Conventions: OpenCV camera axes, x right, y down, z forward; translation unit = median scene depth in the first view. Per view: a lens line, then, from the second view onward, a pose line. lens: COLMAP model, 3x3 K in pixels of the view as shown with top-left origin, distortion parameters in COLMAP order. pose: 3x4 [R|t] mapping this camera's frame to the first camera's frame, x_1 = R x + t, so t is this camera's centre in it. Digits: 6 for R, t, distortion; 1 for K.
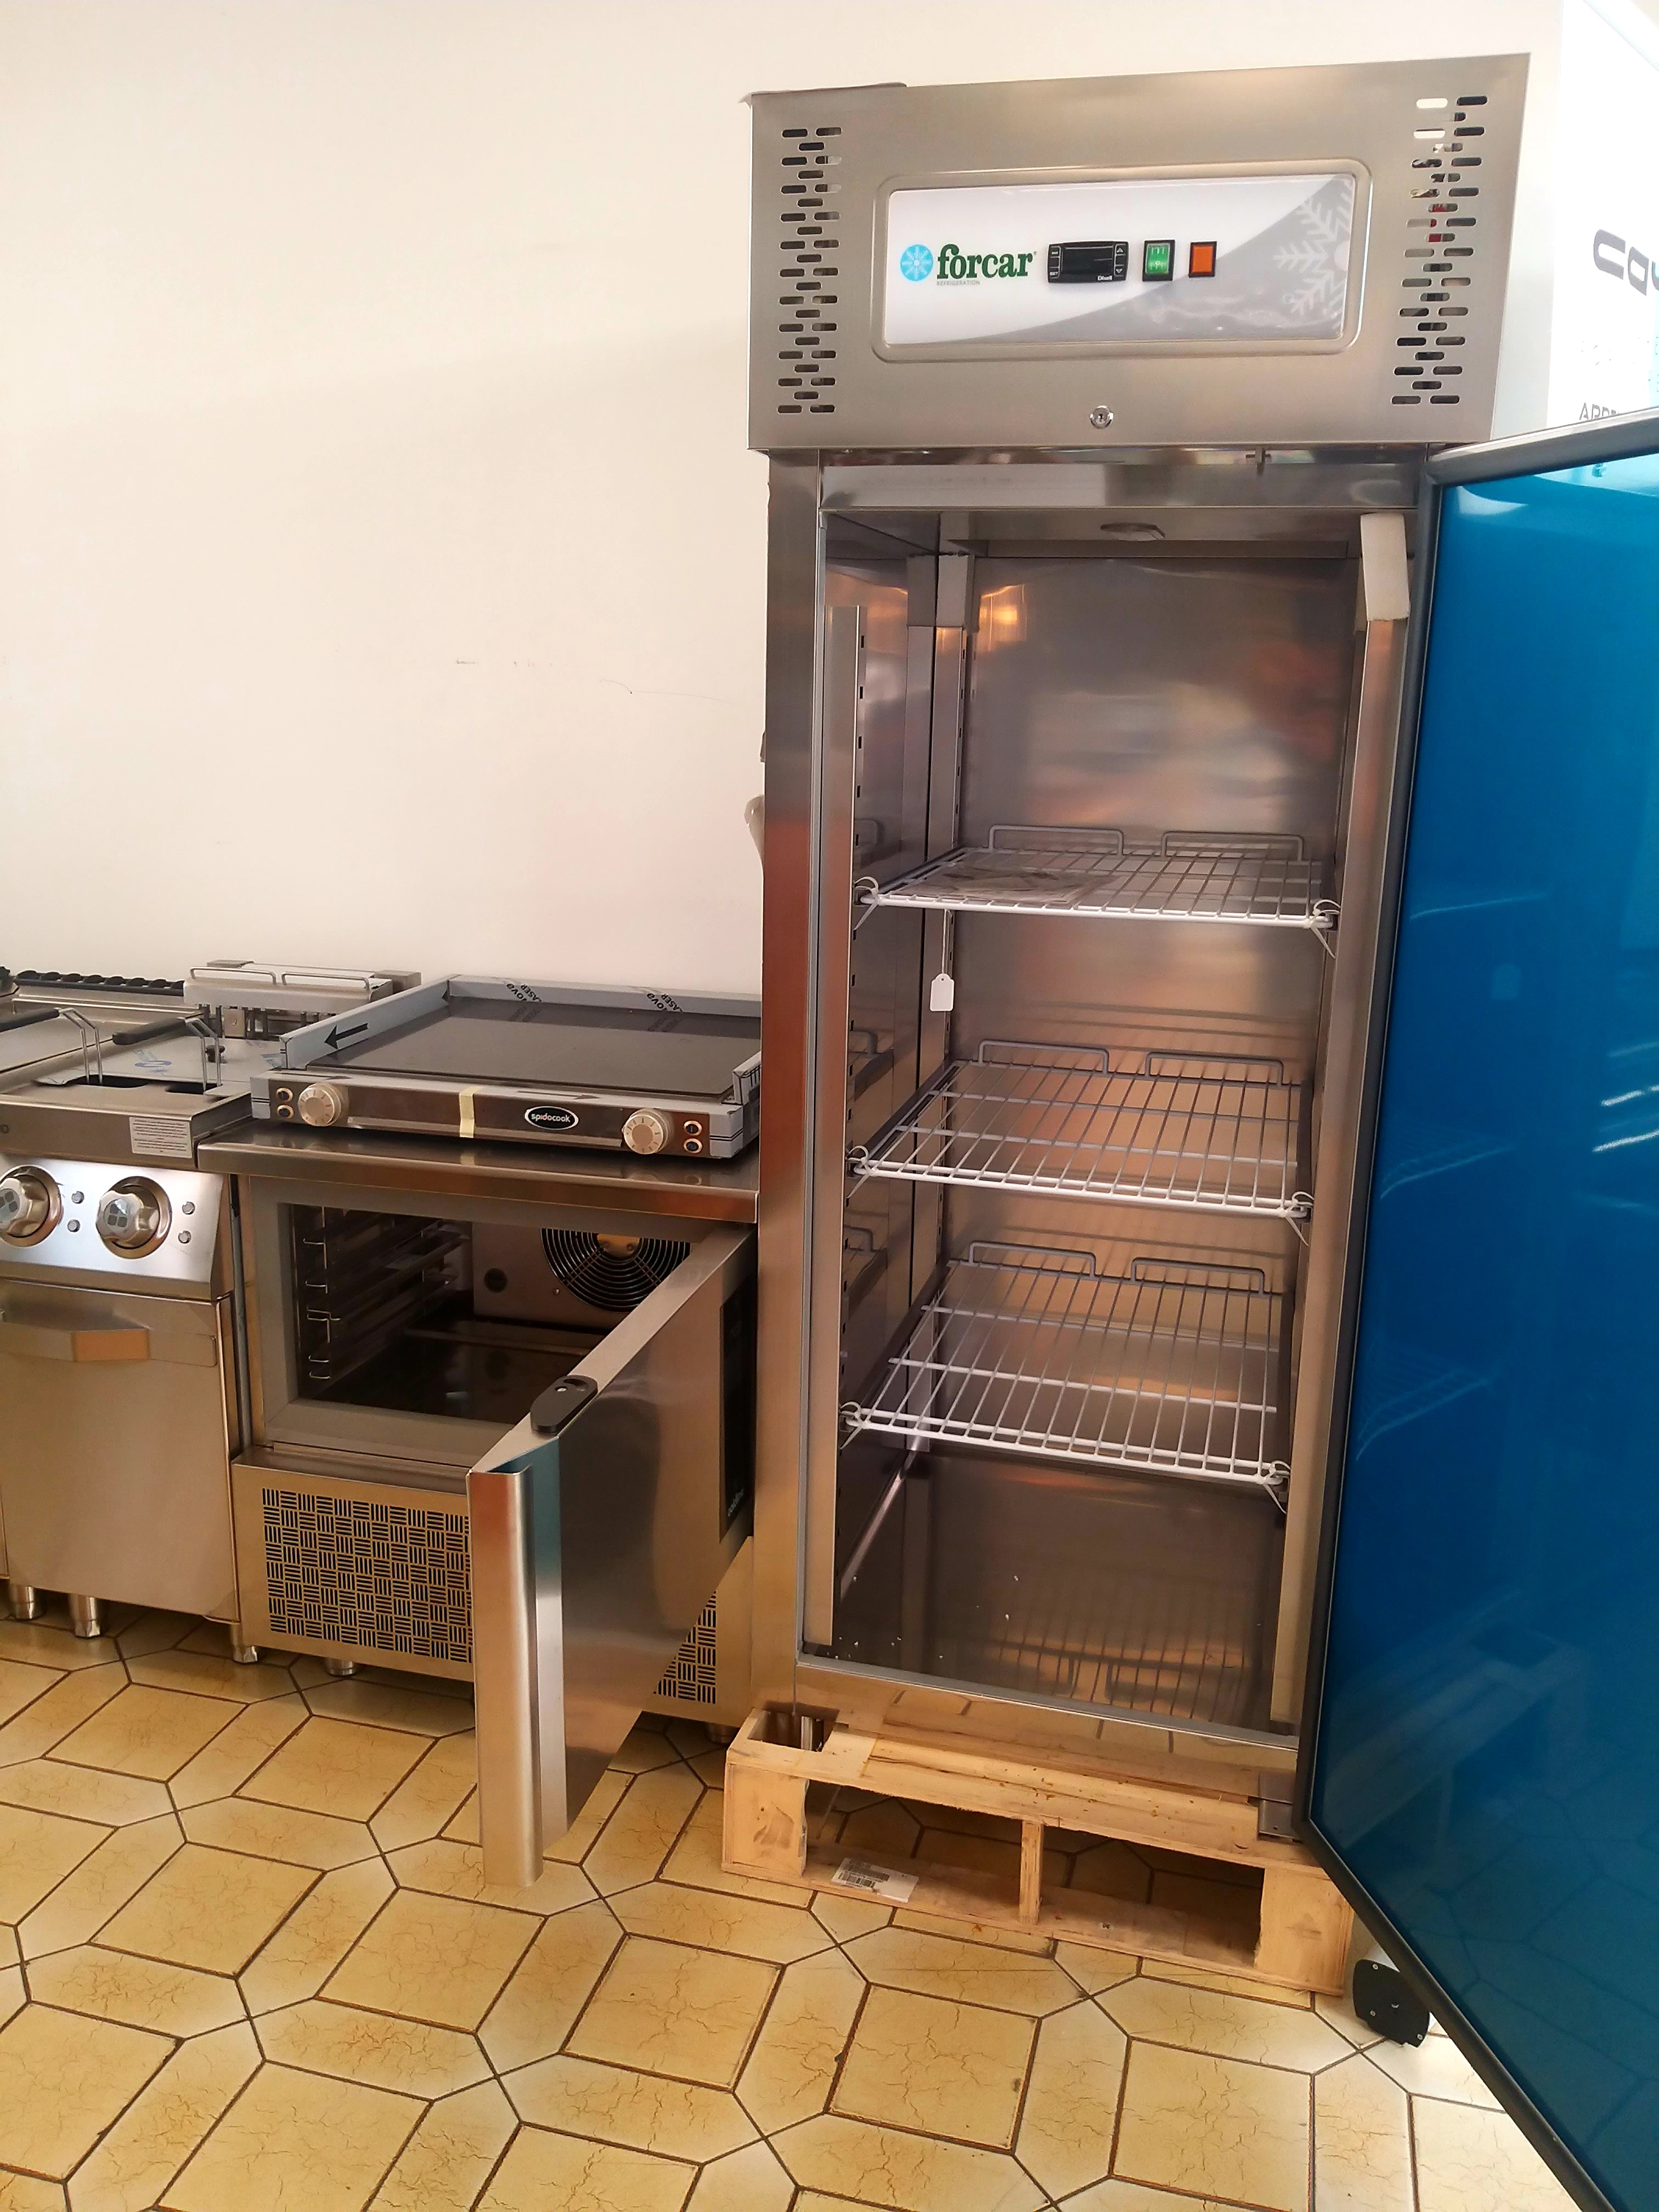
lens RADIAL K [[1729.5, 0, 838.6], [0, 1729.5, 1109.6], [0, 0, 1]] dist [0.083893, -0.162213]
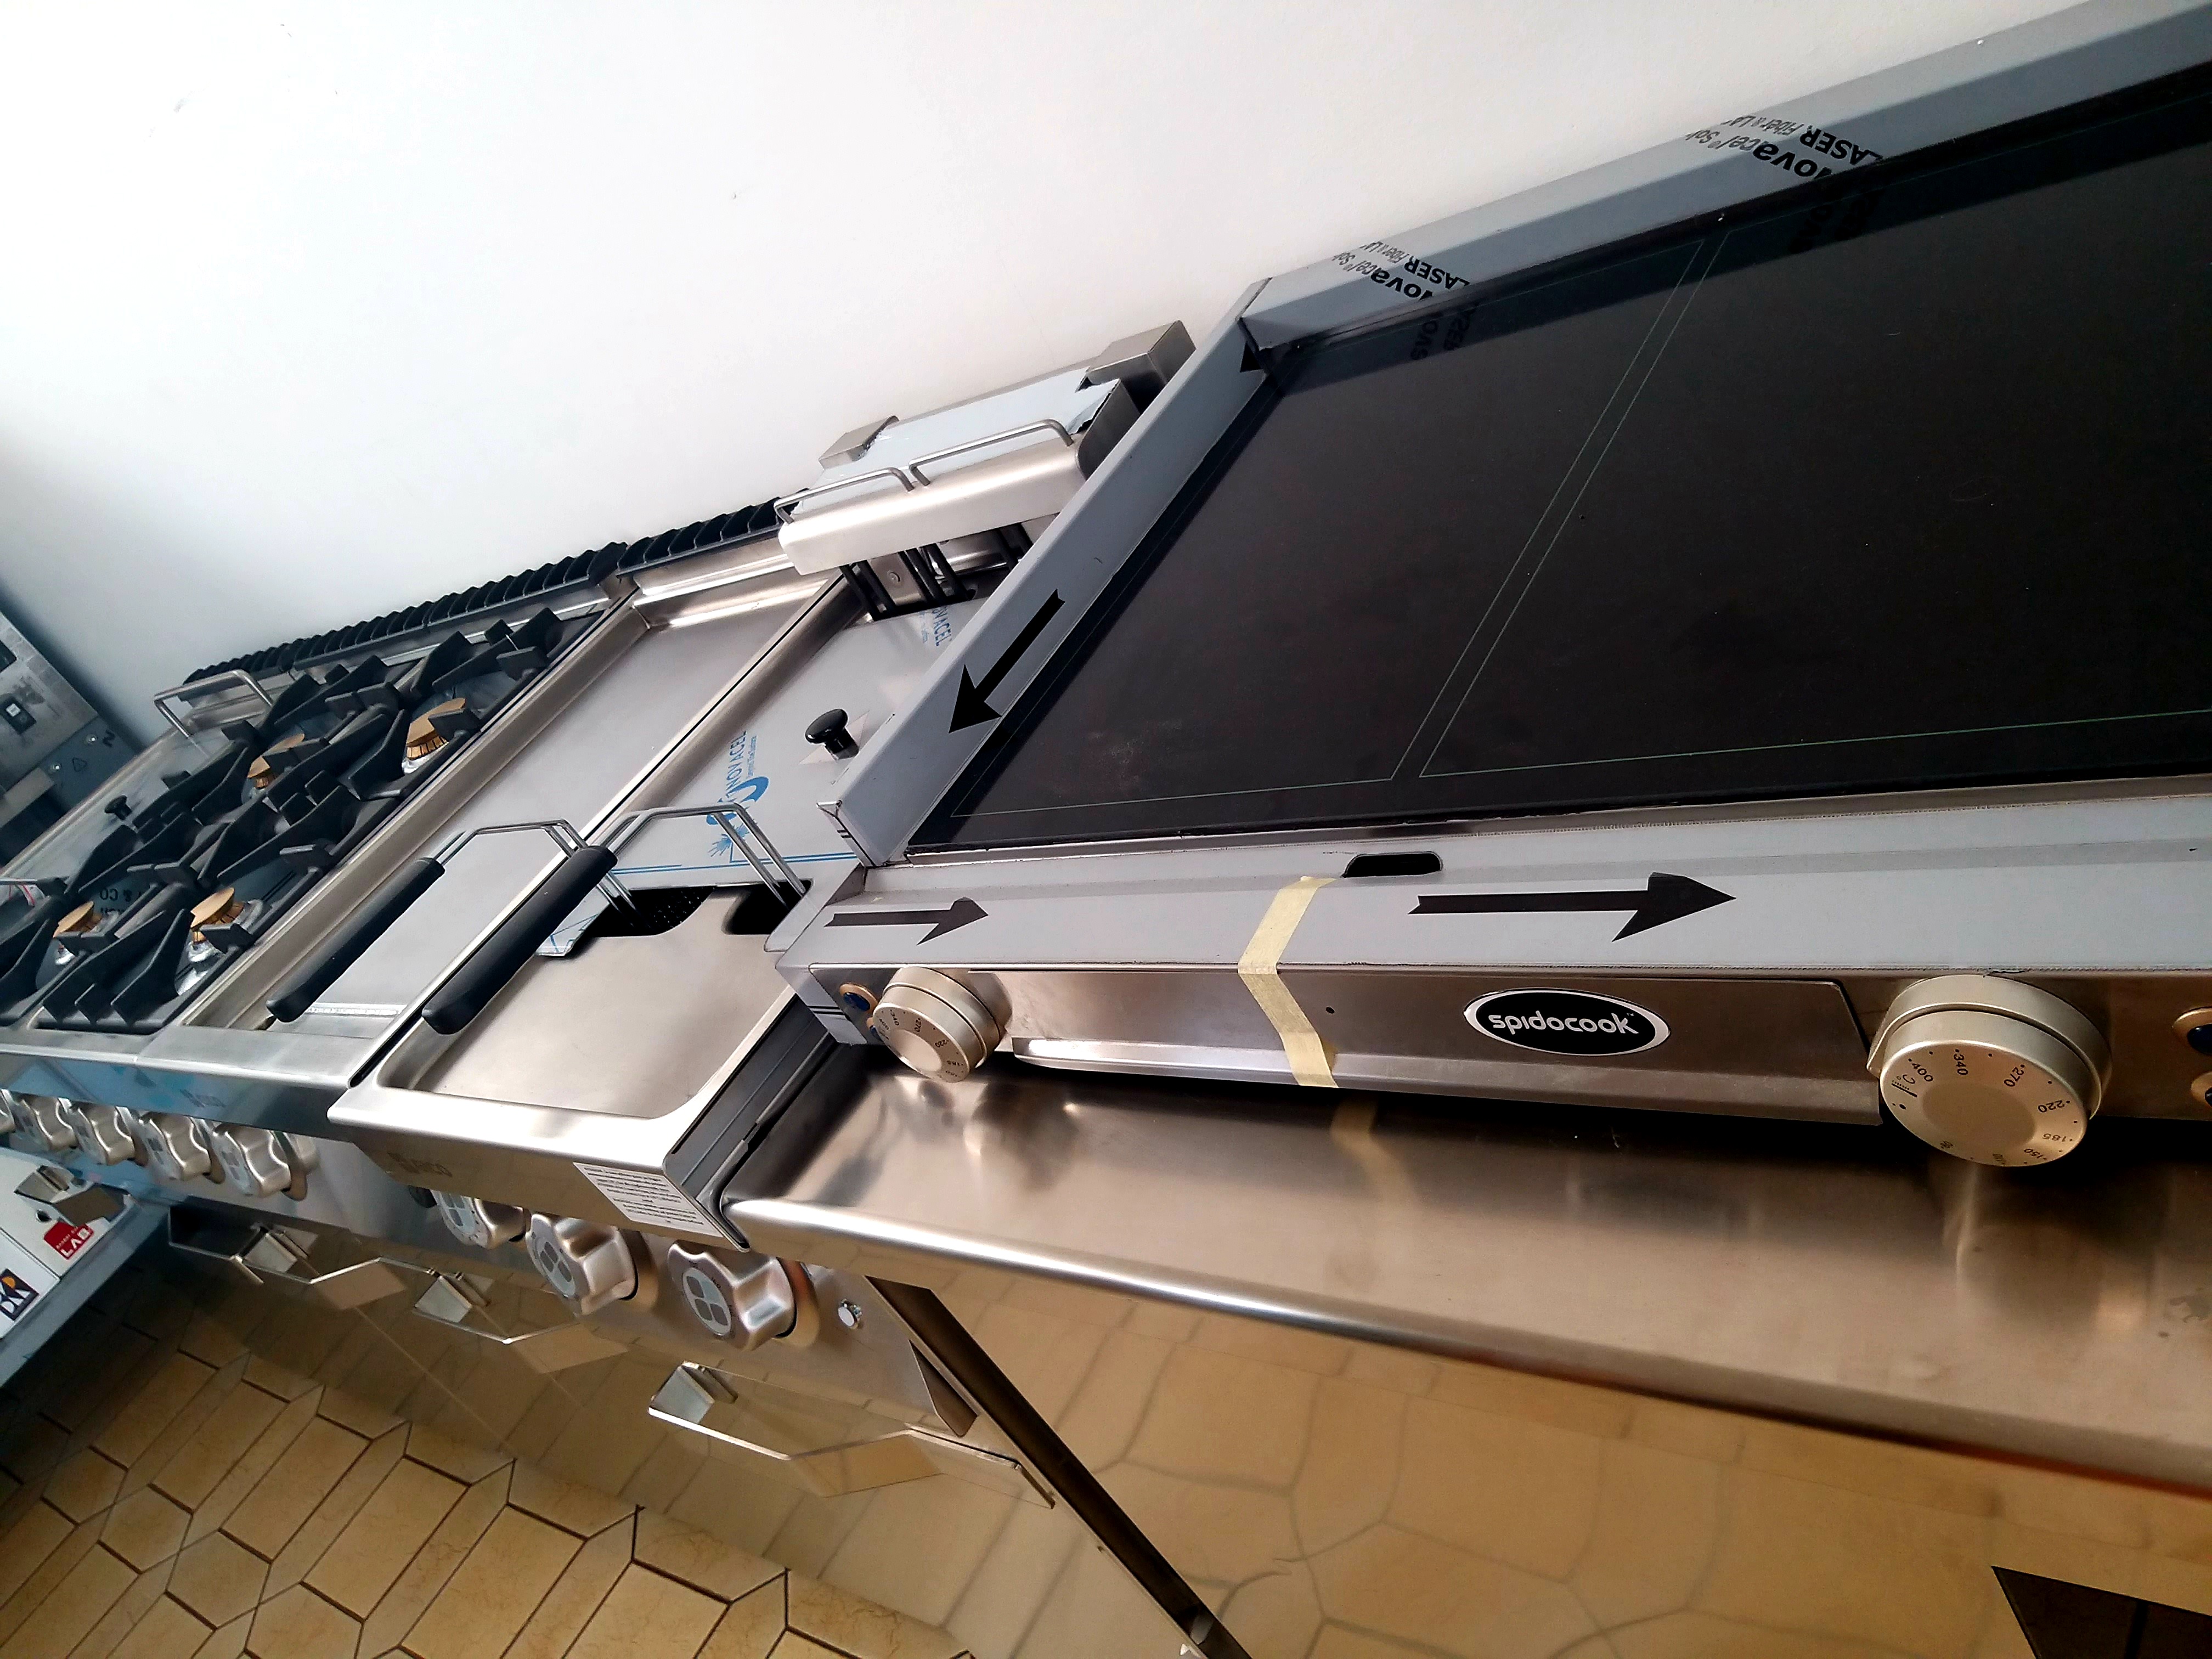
lens RADIAL K [[1729.5, 0, 1106.0], [0, 1729.5, 829.5], [0, 0, 1]] dist [0.083893, -0.162213]
pose [[0.808754, -0.222204, -0.544558, -0.070956], [0.422005, 0.864155, 0.274130, -0.120433], [0.409670, -0.451509, 0.792660, 0.767334]]
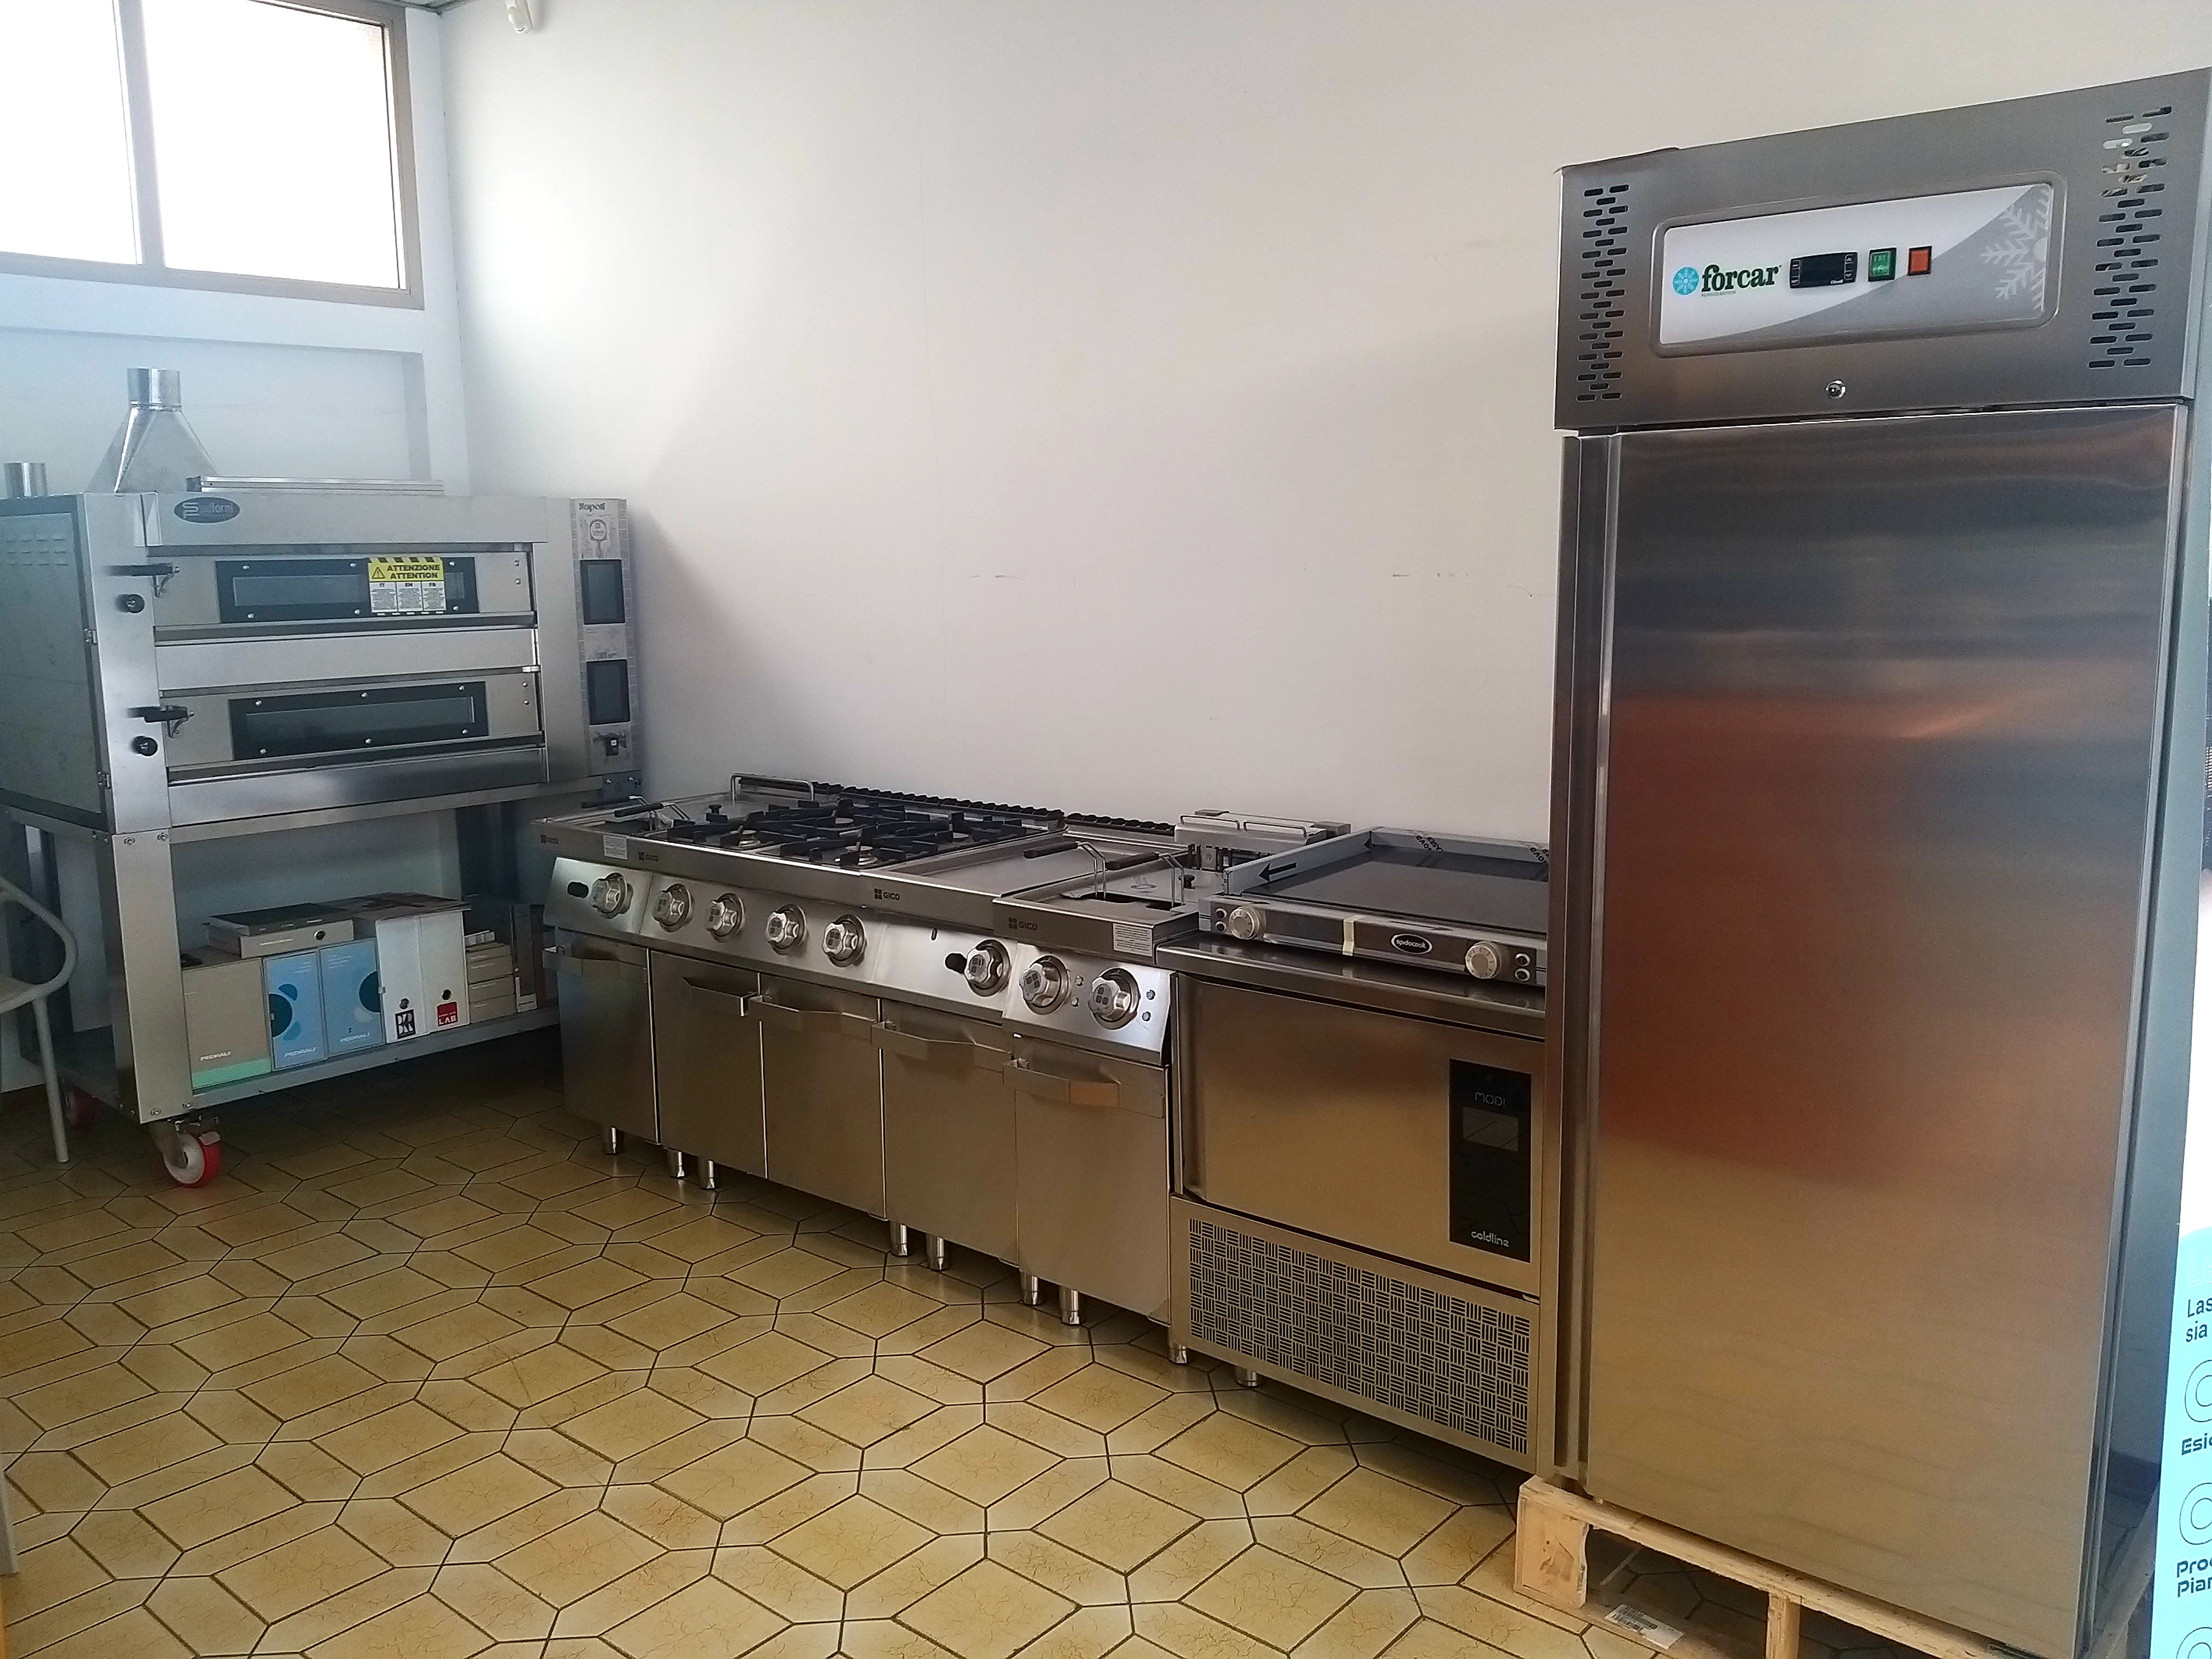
lens RADIAL K [[1729.5, 0, 1106.0], [0, 1729.5, 829.5], [0, 0, 1]] dist [0.083893, -0.162213]
pose [[0.896727, 0.036769, -0.441054, 0.181337], [-0.069968, 0.995789, -0.059242, 0.012032], [0.437018, 0.083983, 0.895523, -0.214170]]
